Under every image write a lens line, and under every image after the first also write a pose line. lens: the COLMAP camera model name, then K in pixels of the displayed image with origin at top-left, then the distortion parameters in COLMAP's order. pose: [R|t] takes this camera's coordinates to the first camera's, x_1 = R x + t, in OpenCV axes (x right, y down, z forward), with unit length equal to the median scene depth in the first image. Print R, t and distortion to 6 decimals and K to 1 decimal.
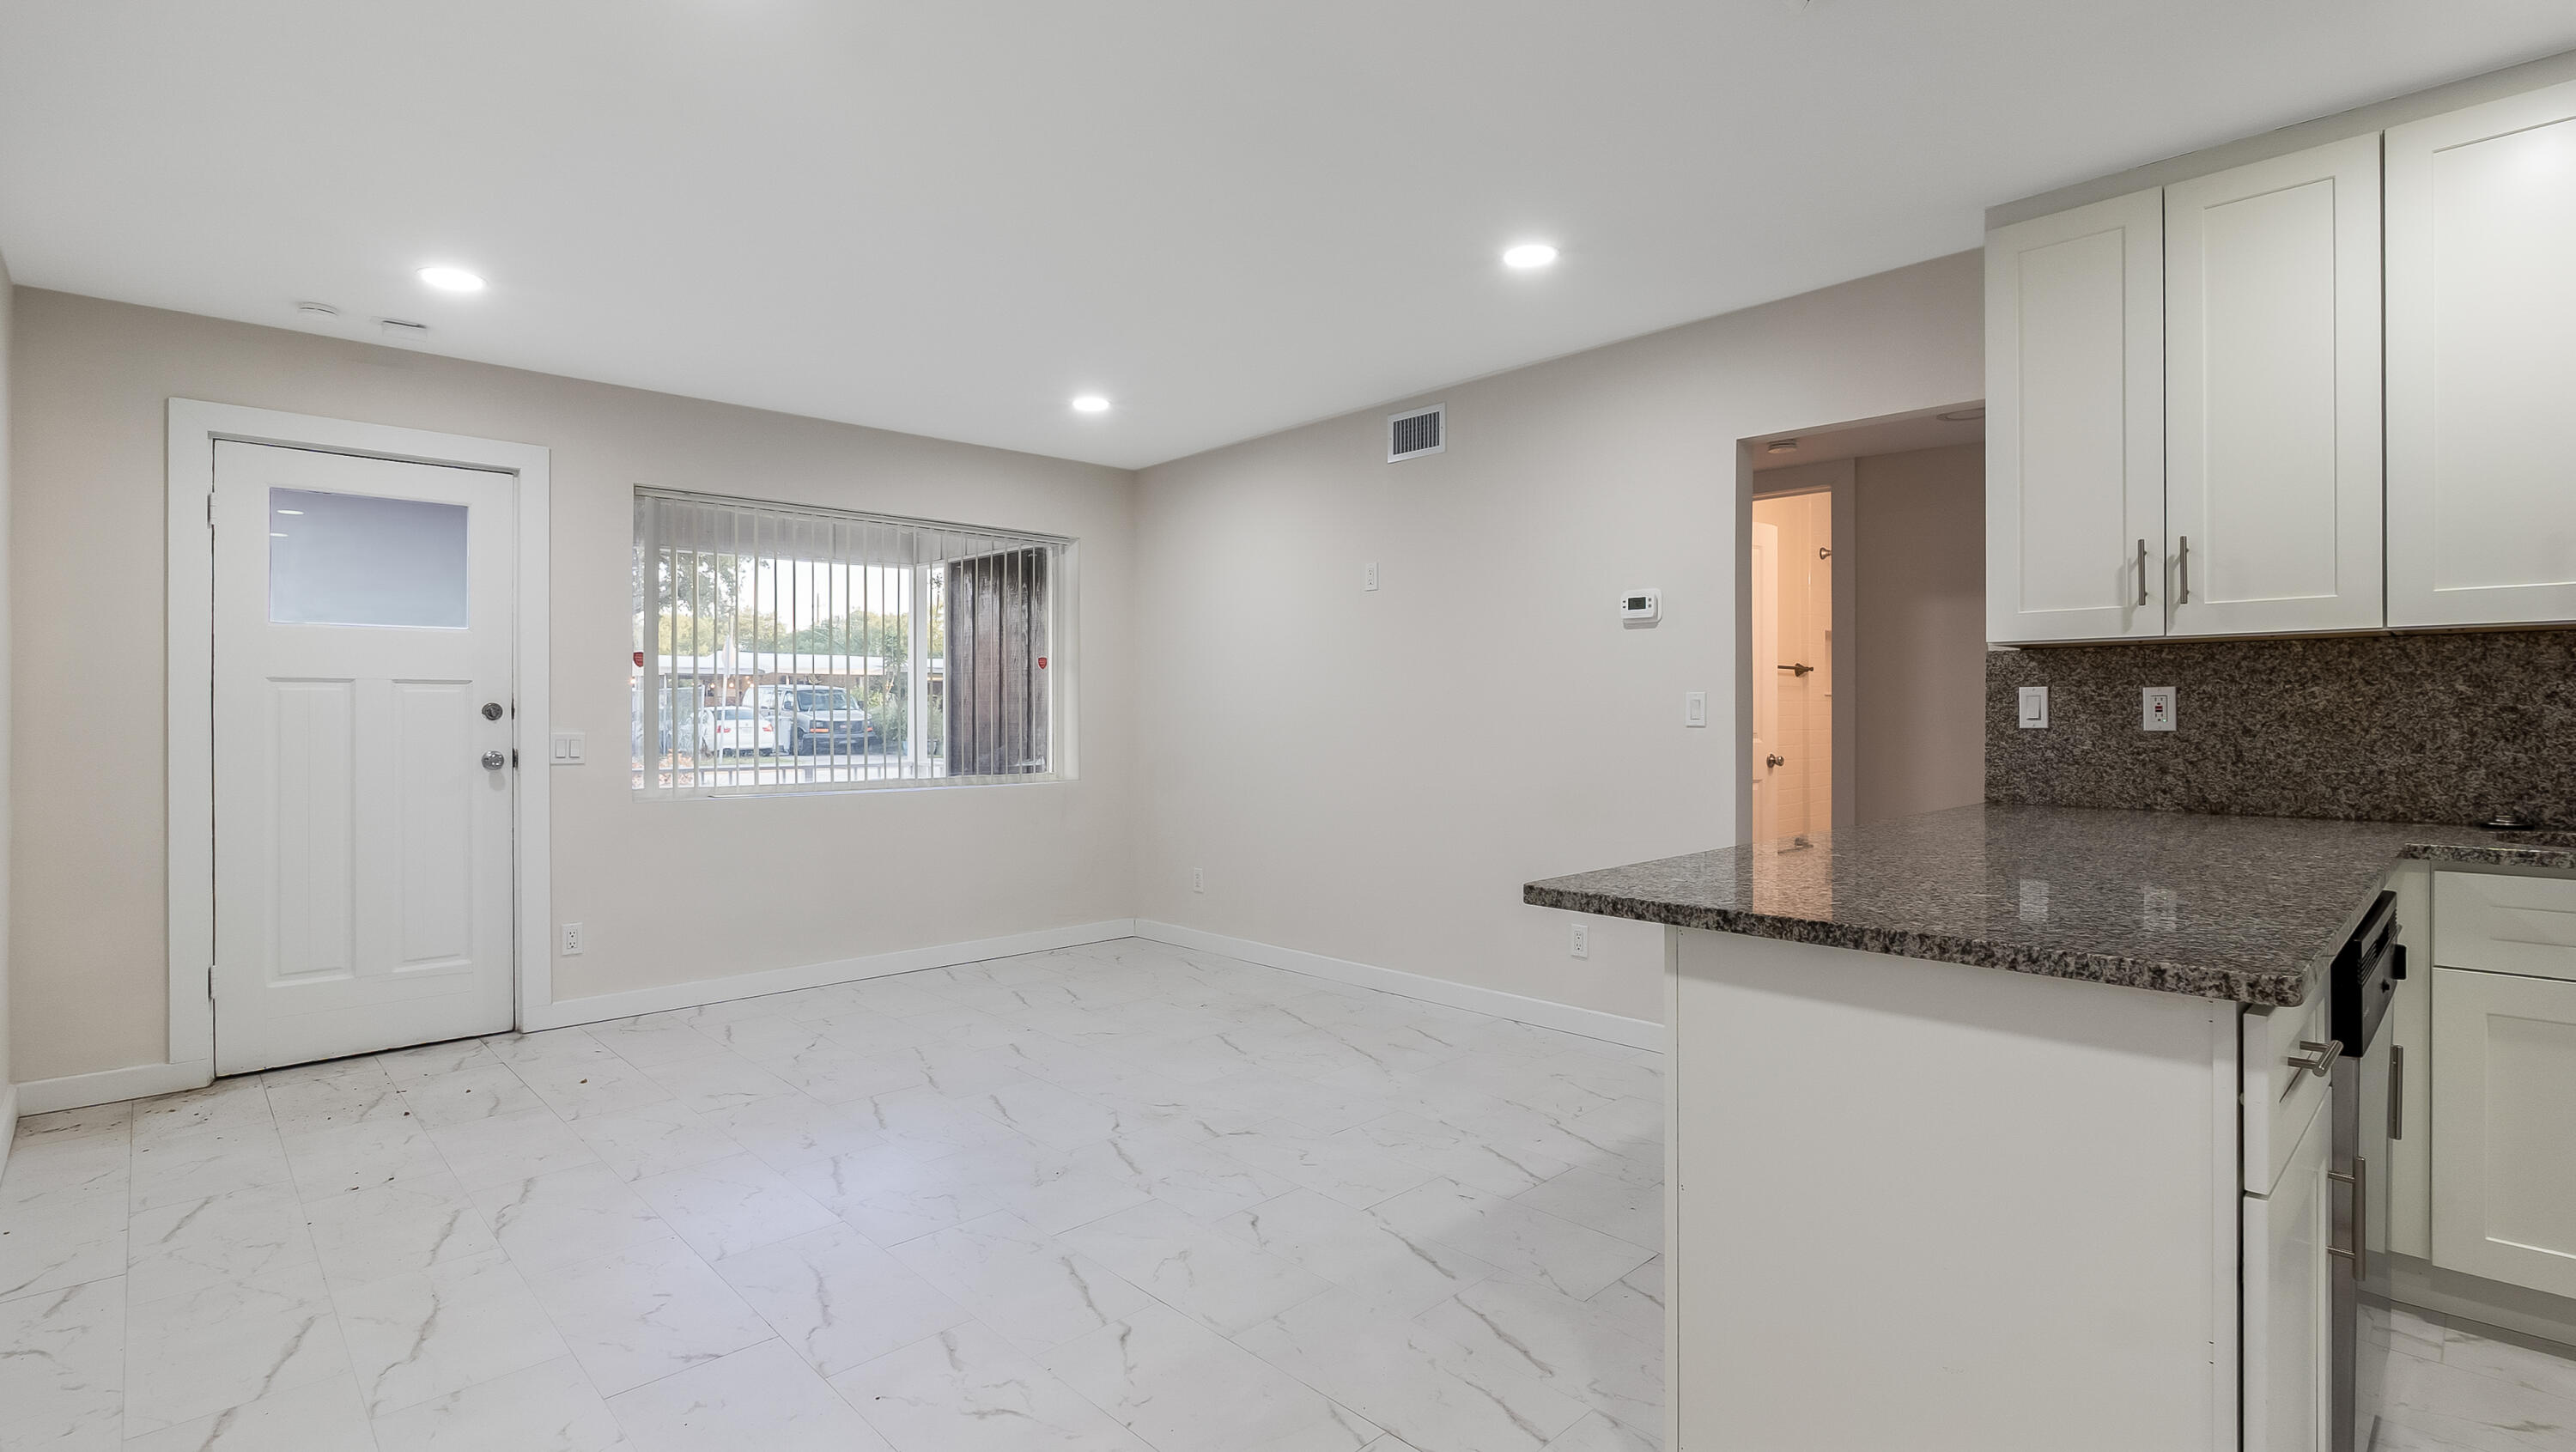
lens RADIAL K [[1197.3, 0, 1290.1], [0, 1197.3, 715.0], [0, 0, 1]] dist [-0.004410, 0.000003]
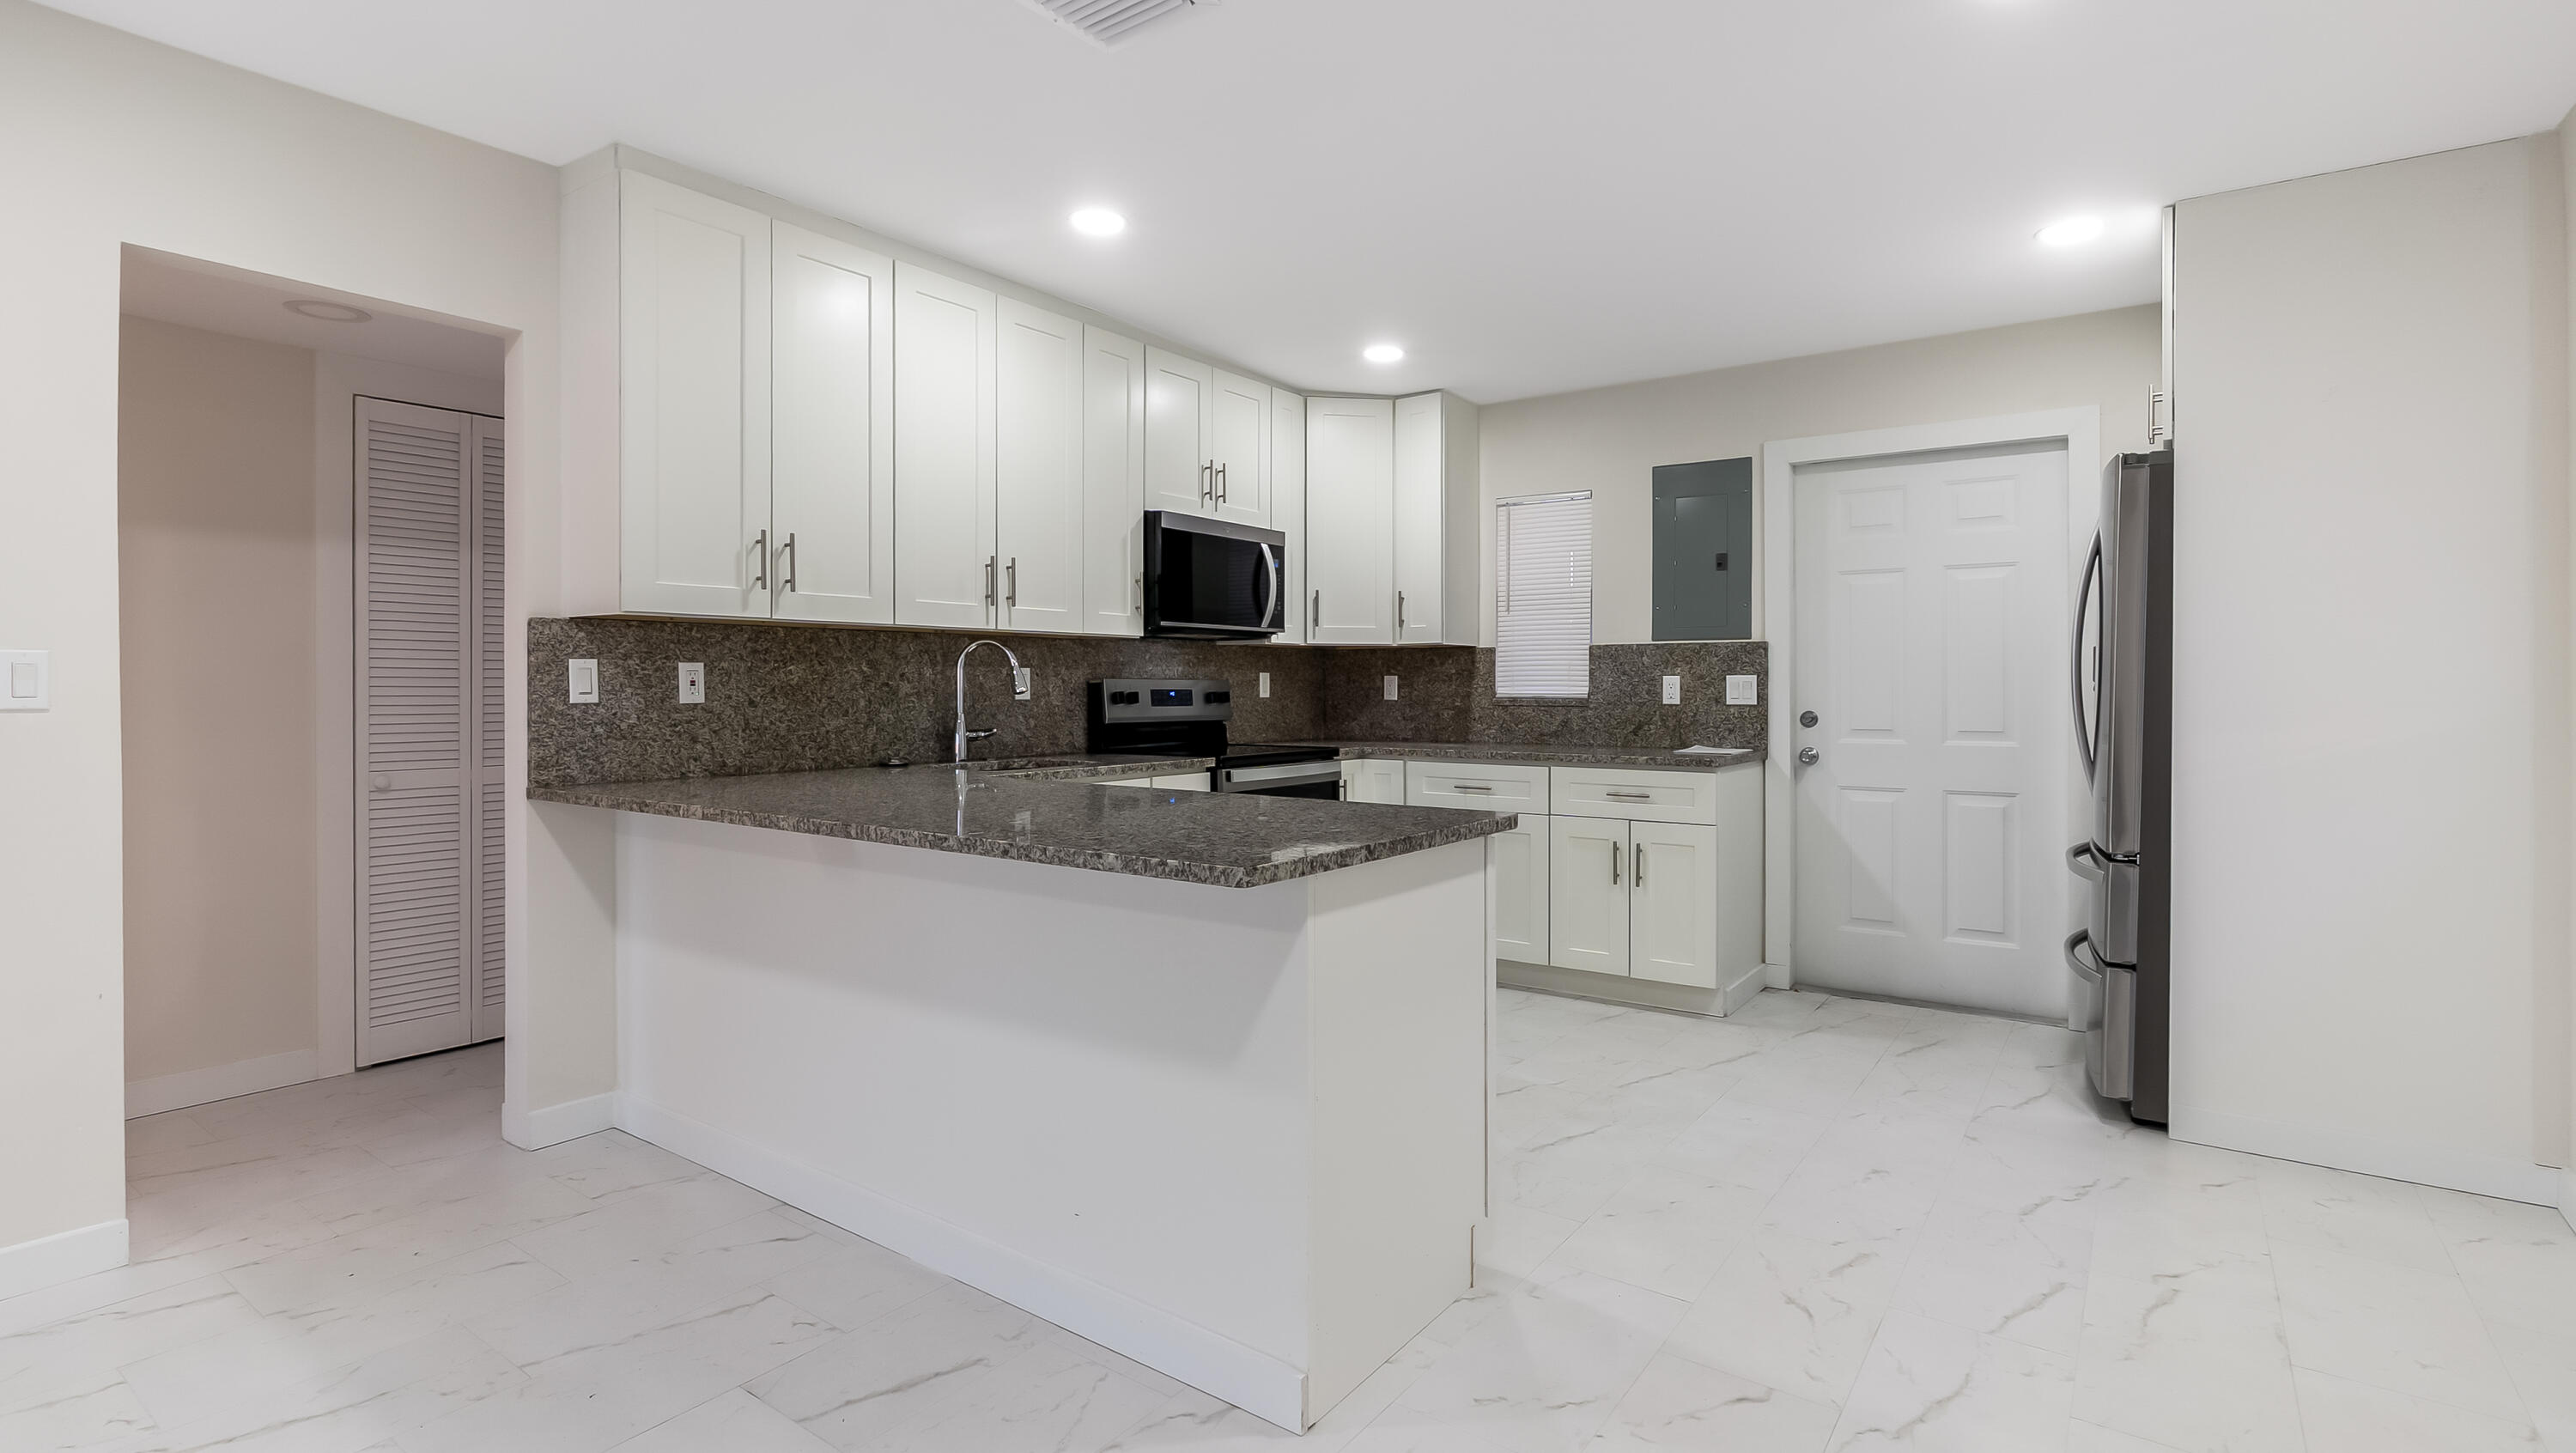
lens RADIAL K [[1217.5, 0, 1283.5], [0, 1217.5, 692.8], [0, 0, 1]] dist [-0.001661, -0.000195]
pose [[-0.173790, -0.003753, 0.984776, -0.404198], [0.002181, 0.999989, 0.004195, 0.000247], [-0.984780, 0.002877, -0.173780, 0.607658]]
